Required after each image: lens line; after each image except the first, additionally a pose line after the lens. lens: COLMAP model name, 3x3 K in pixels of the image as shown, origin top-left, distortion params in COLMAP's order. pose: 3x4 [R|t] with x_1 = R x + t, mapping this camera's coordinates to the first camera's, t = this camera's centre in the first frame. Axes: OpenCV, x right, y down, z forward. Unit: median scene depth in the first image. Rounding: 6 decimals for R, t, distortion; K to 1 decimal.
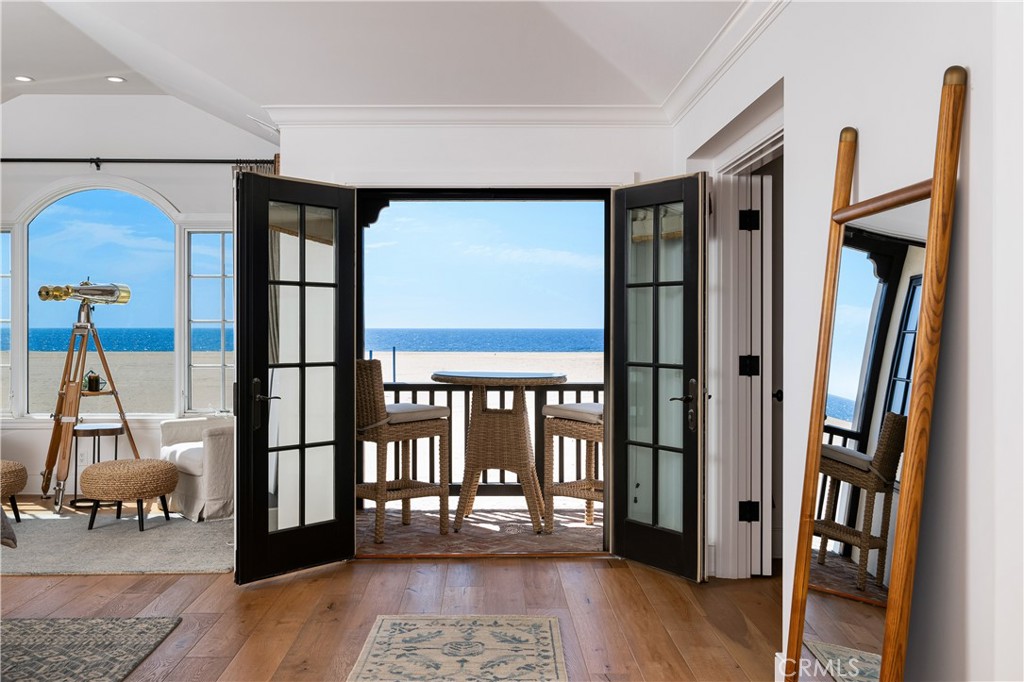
lens RADIAL K [[1000.5, 0, 511.5], [0, 1000.5, 323.0], [0, 0, 1]] dist [0.006222, -0.000620]
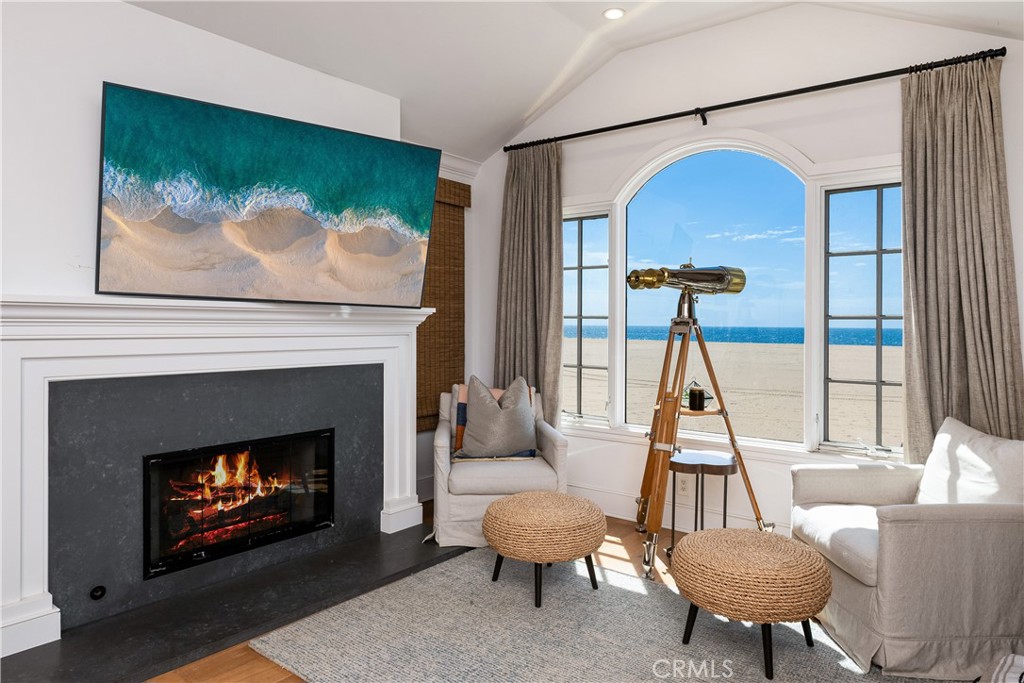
lens RADIAL K [[657.6, 0, 512.9], [0, 657.6, 320.1], [0, 0, 1]] dist [0.001107, -0.000990]
pose [[0.781113, 0.004972, -0.624370, -0.228084], [-0.006032, 0.999982, 0.000416, 0.001881], [0.624361, 0.003442, 0.781128, 0.554595]]
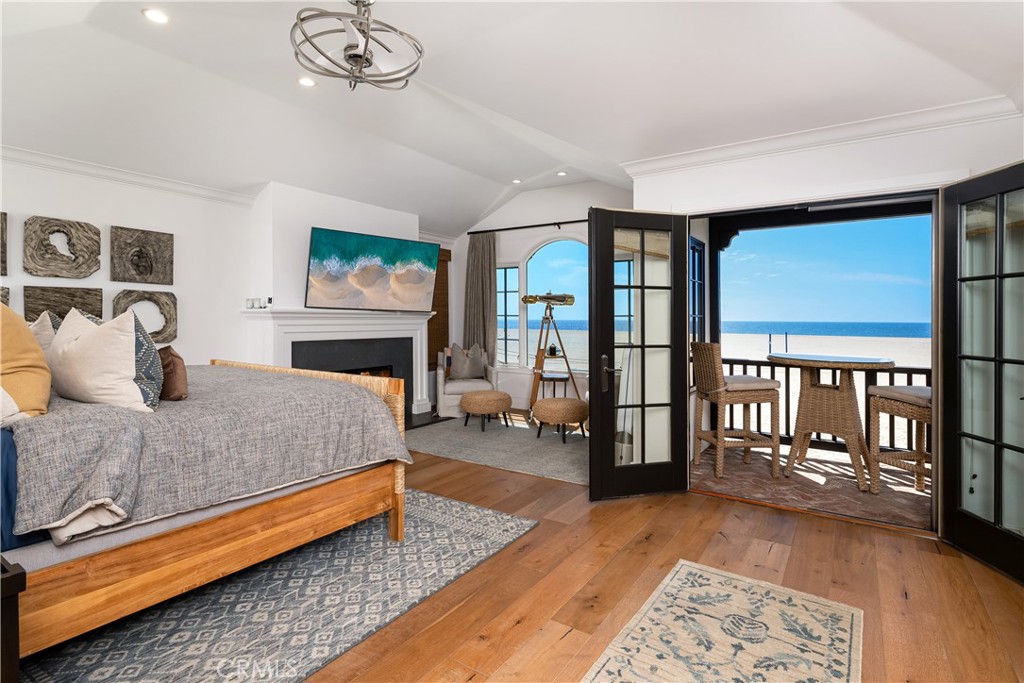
lens RADIAL K [[519.1, 0, 494.7], [0, 519.1, 316.1], [0, 0, 1]] dist [0.001478, -0.000008]
pose [[0.810692, 0.002534, -0.585467, 0.030571], [-0.004272, 0.999990, -0.001587, 0.001486], [0.585457, 0.003788, 0.810694, 0.219391]]
